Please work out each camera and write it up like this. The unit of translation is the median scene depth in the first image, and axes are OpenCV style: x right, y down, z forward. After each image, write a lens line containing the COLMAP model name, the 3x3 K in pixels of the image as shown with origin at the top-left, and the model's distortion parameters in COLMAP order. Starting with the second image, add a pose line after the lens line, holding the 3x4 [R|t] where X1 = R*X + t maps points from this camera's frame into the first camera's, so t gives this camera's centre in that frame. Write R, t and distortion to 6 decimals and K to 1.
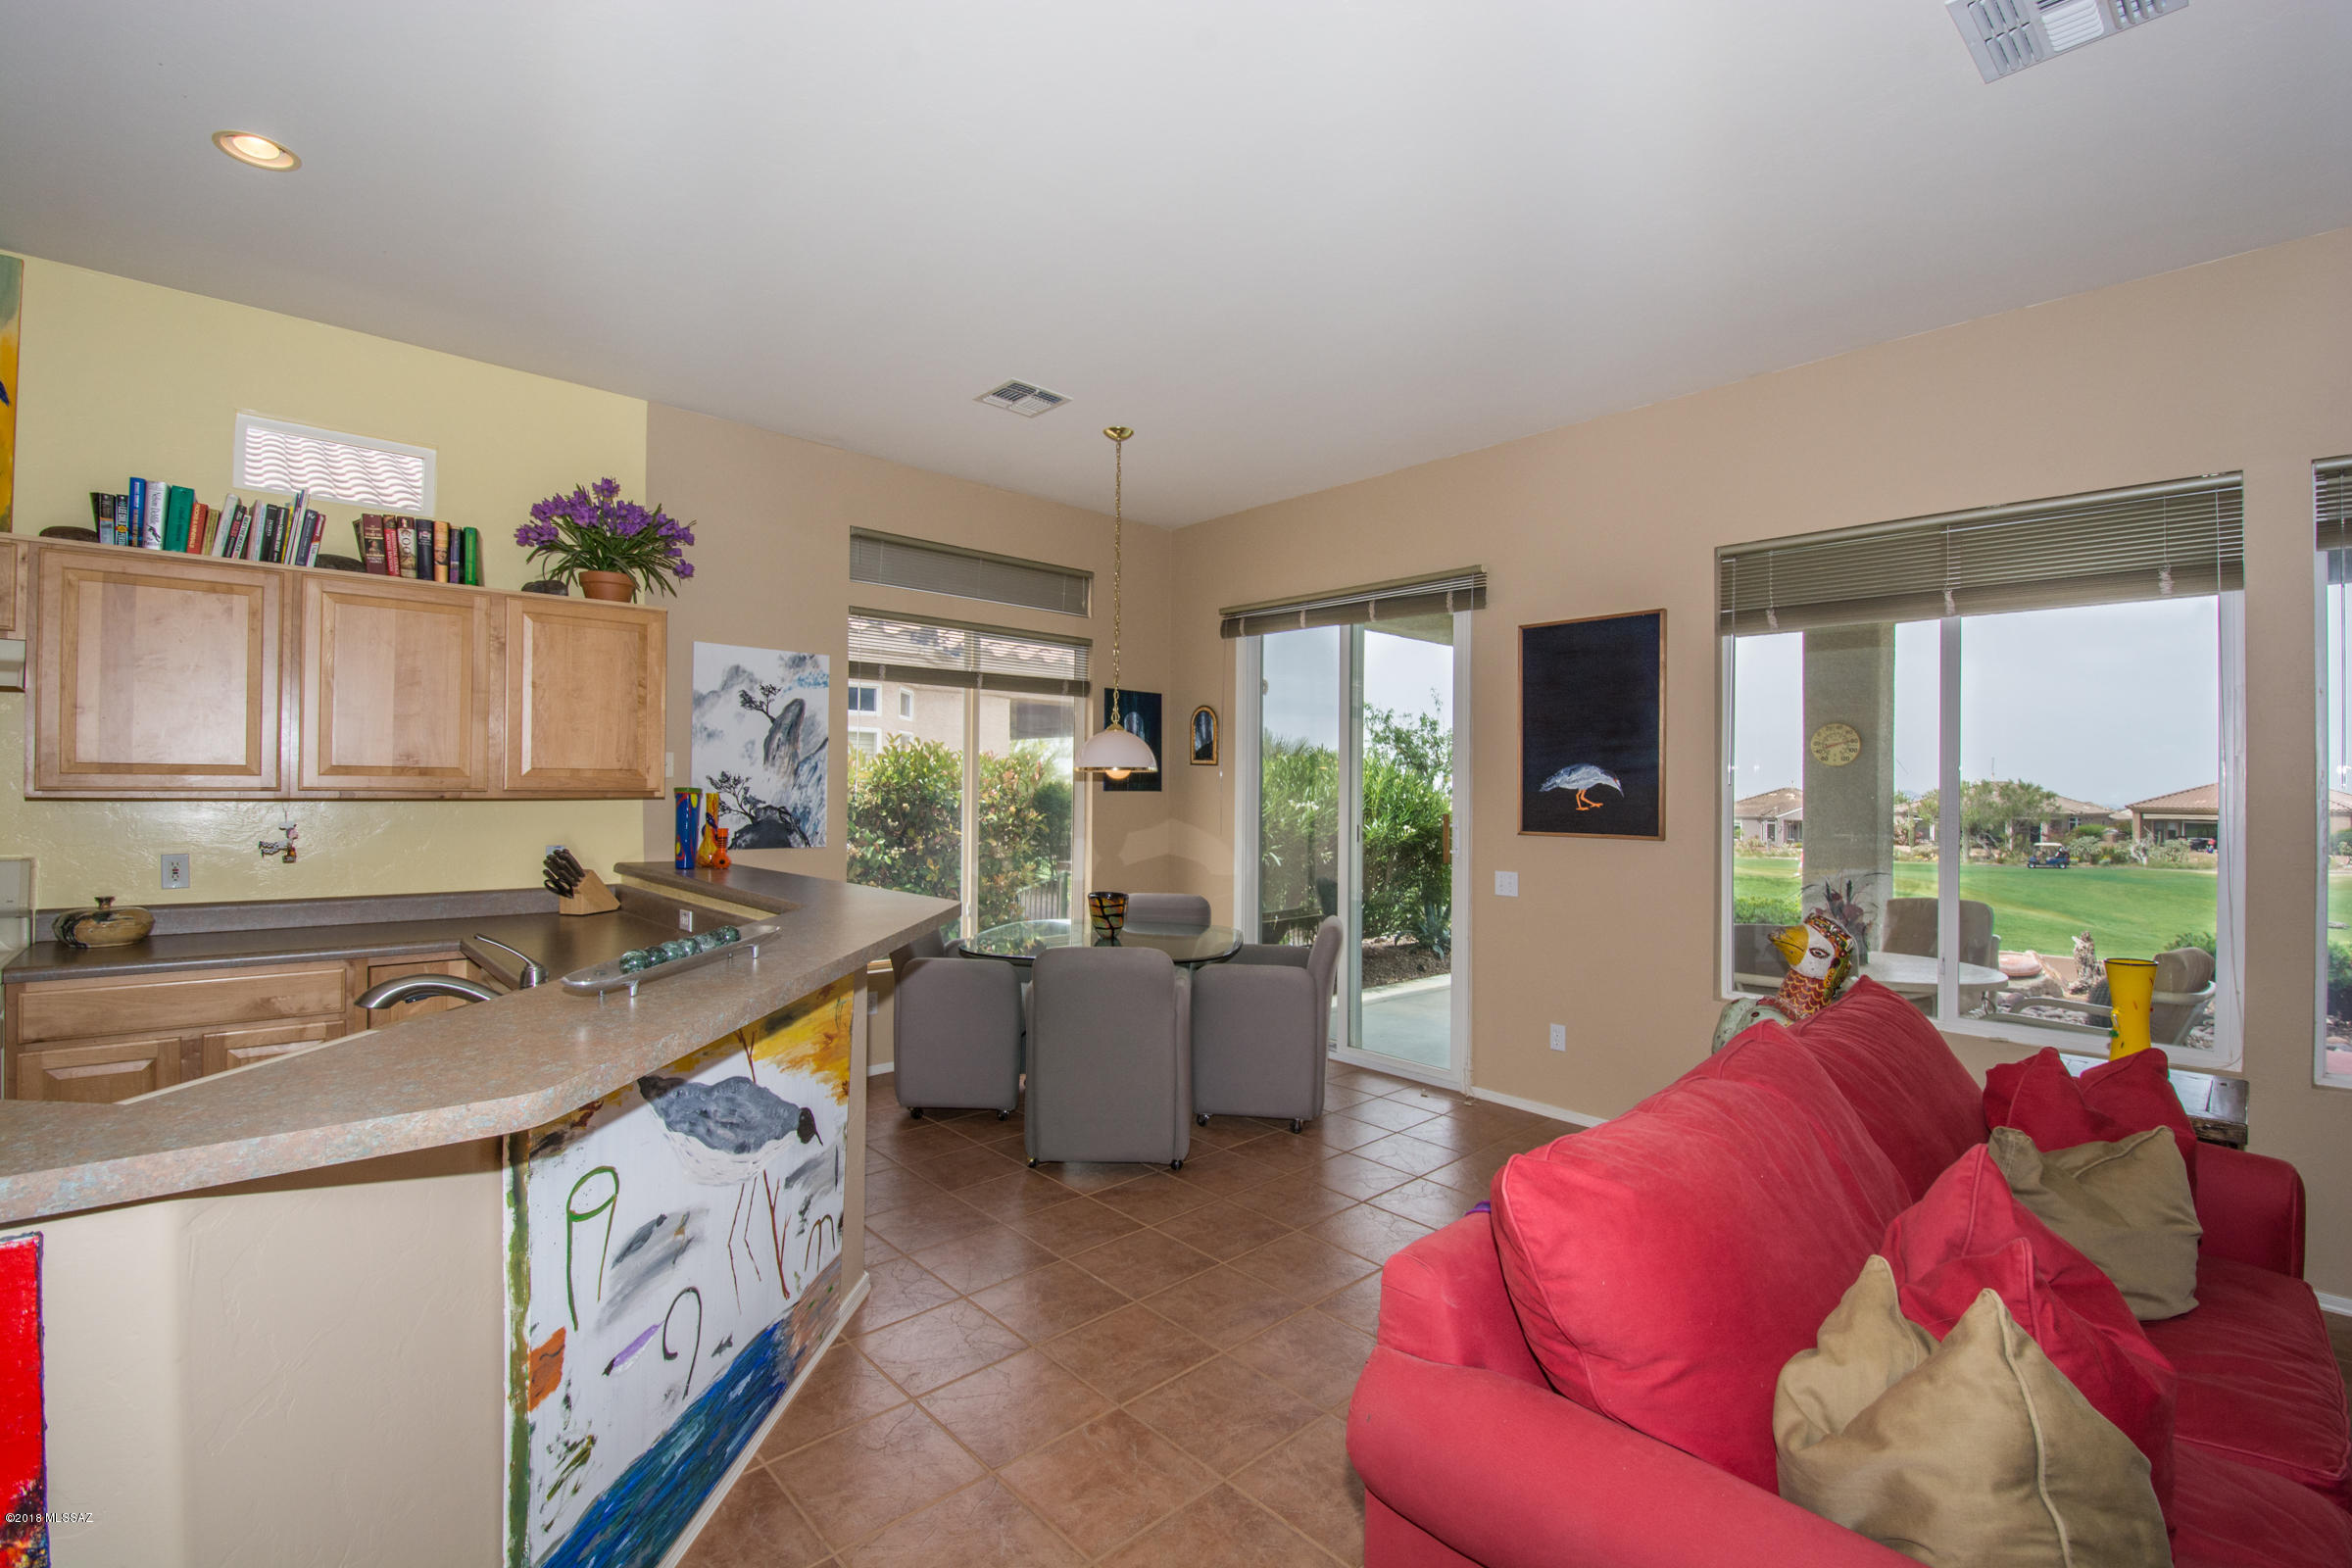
lens RADIAL K [[1033.4, 0, 1189.5], [0, 1033.4, 779.4], [0, 0, 1]] dist [0.008414, -0.004538]
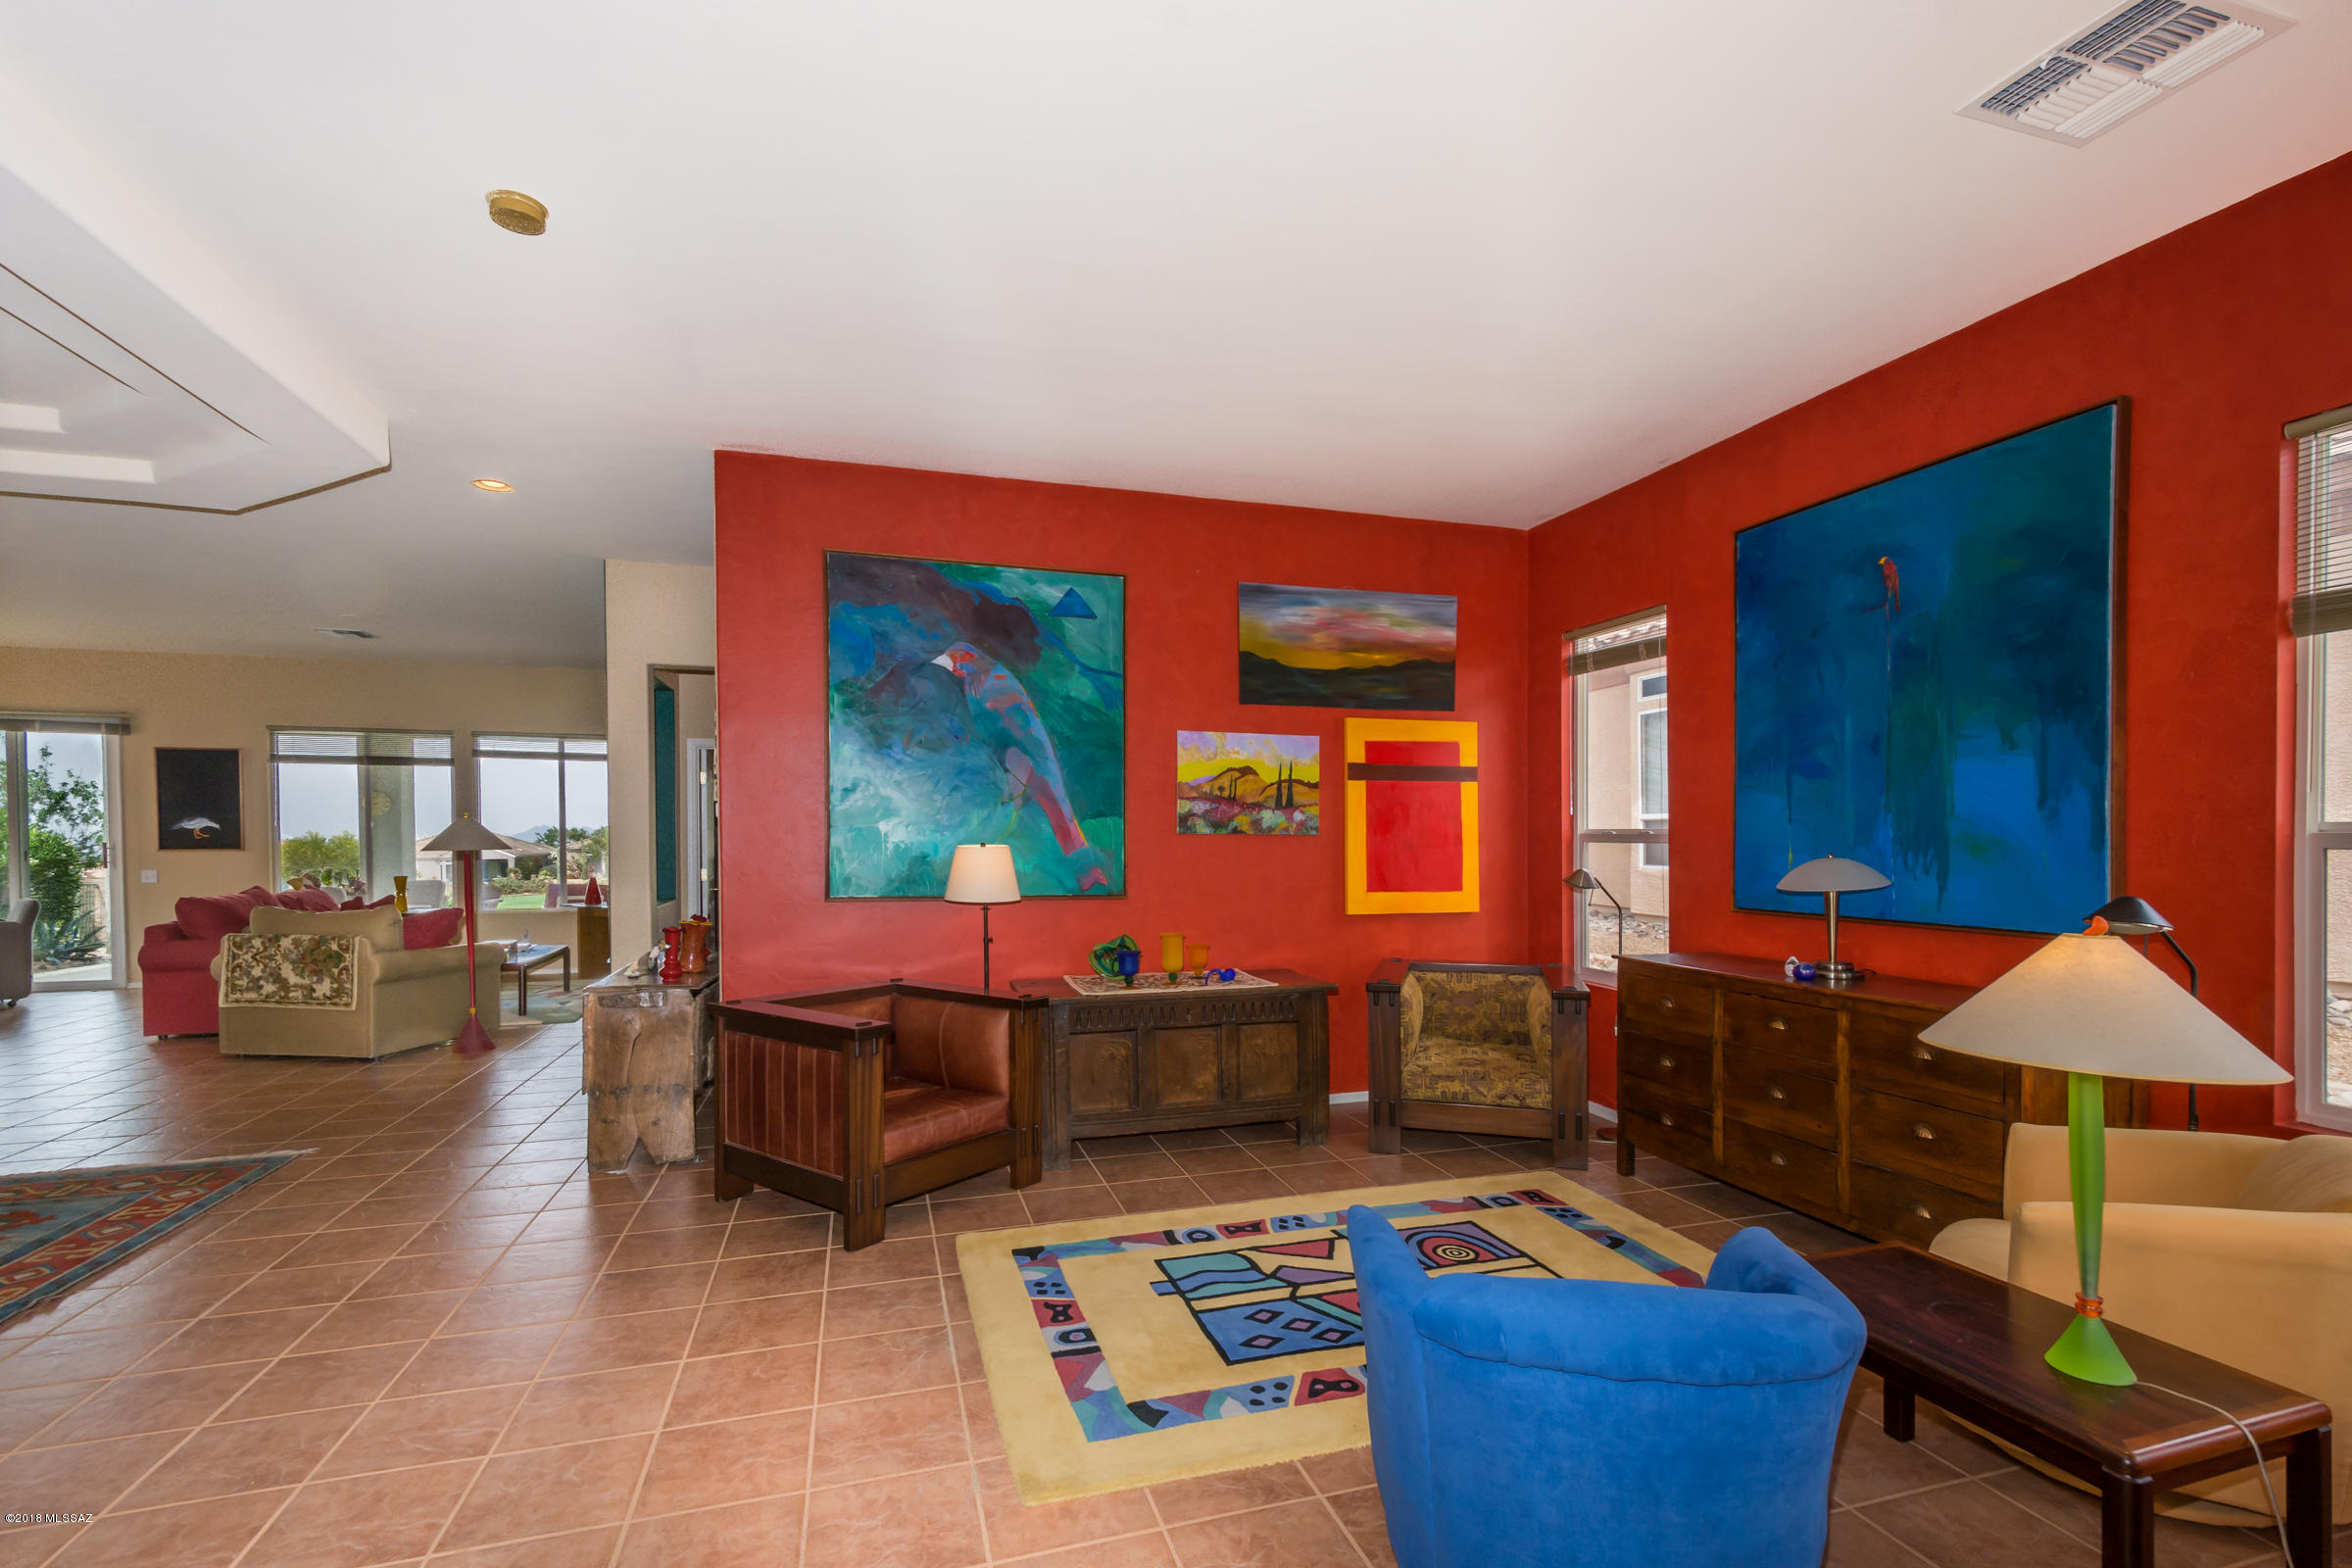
lens RADIAL K [[1033.4, 0, 1180.8], [0, 1033.4, 859.4], [0, 0, 1]] dist [0.008414, -0.004538]
pose [[0.440945, -0.033607, 0.896905, -0.630920], [-0.002197, 0.999255, 0.038523, -0.013000], [-0.897531, -0.018957, 0.440543, -1.720678]]
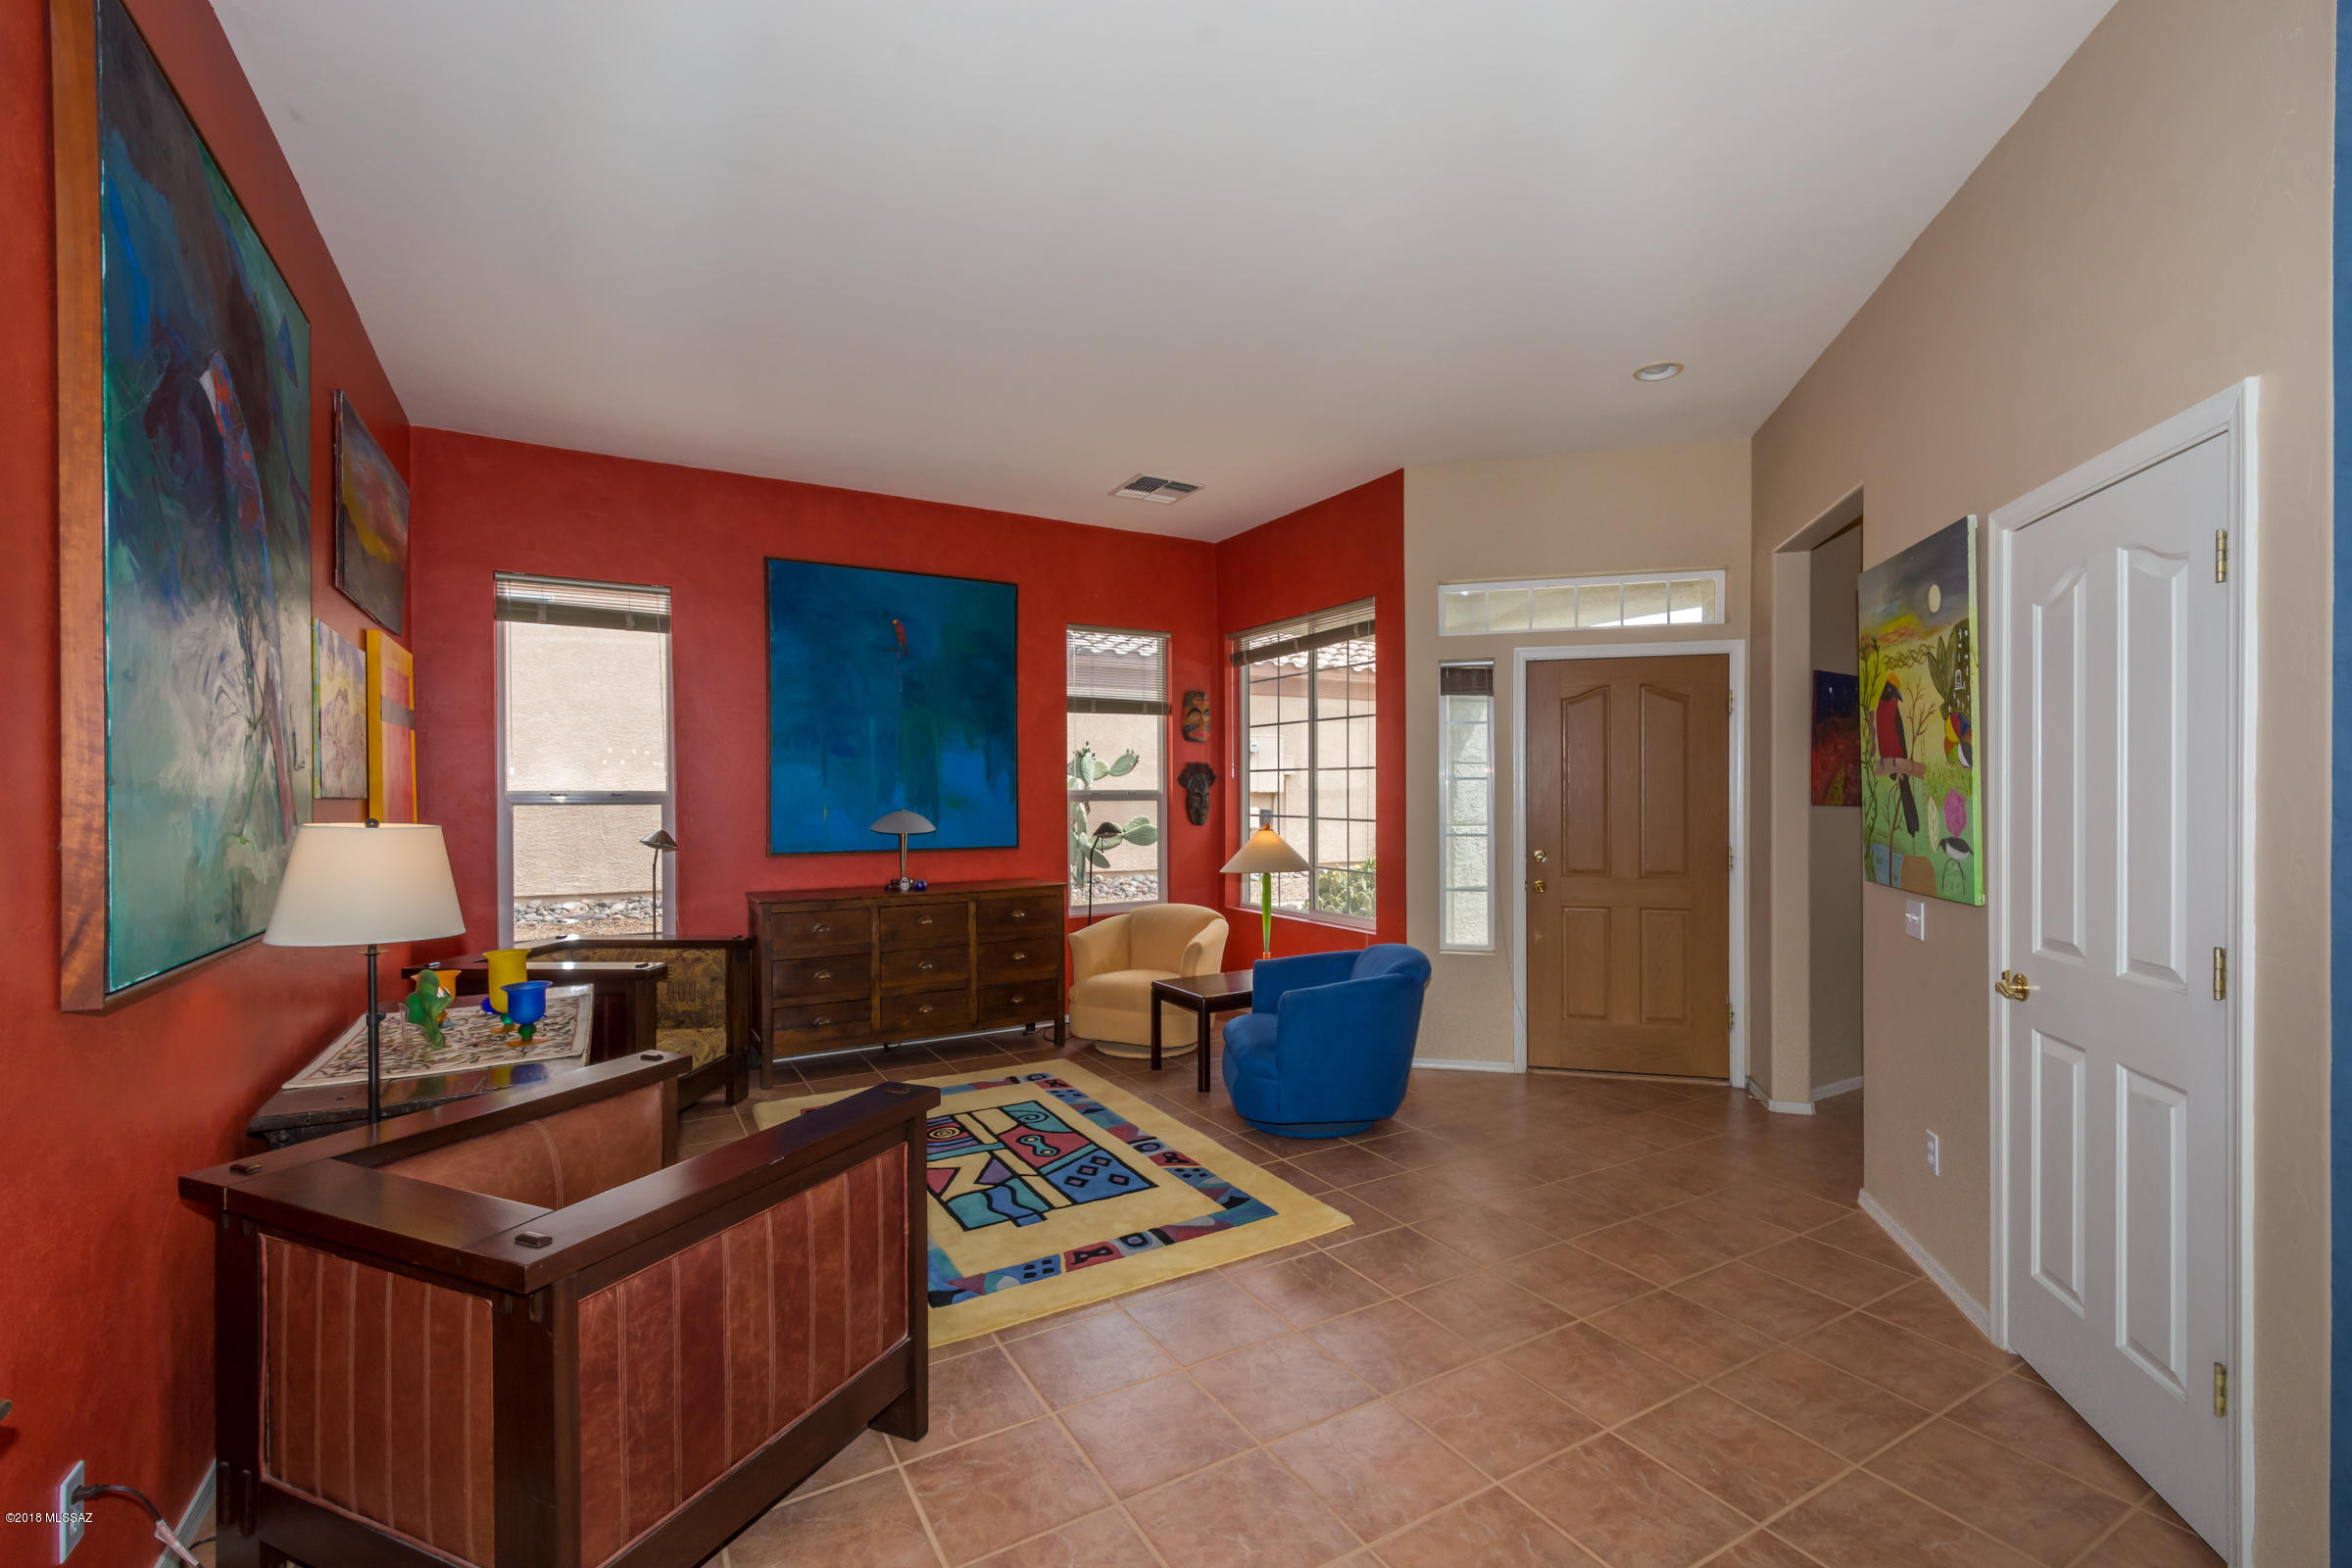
lens RADIAL K [[1033.4, 0, 1182.6], [0, 1033.4, 801.0], [0, 0, 1]] dist [0.008414, -0.004538]
pose [[-0.972810, -0.012163, 0.231285, -0.305919], [-0.011558, 0.999925, 0.003974, -0.005250], [-0.231316, 0.001193, -0.972878, -0.730529]]
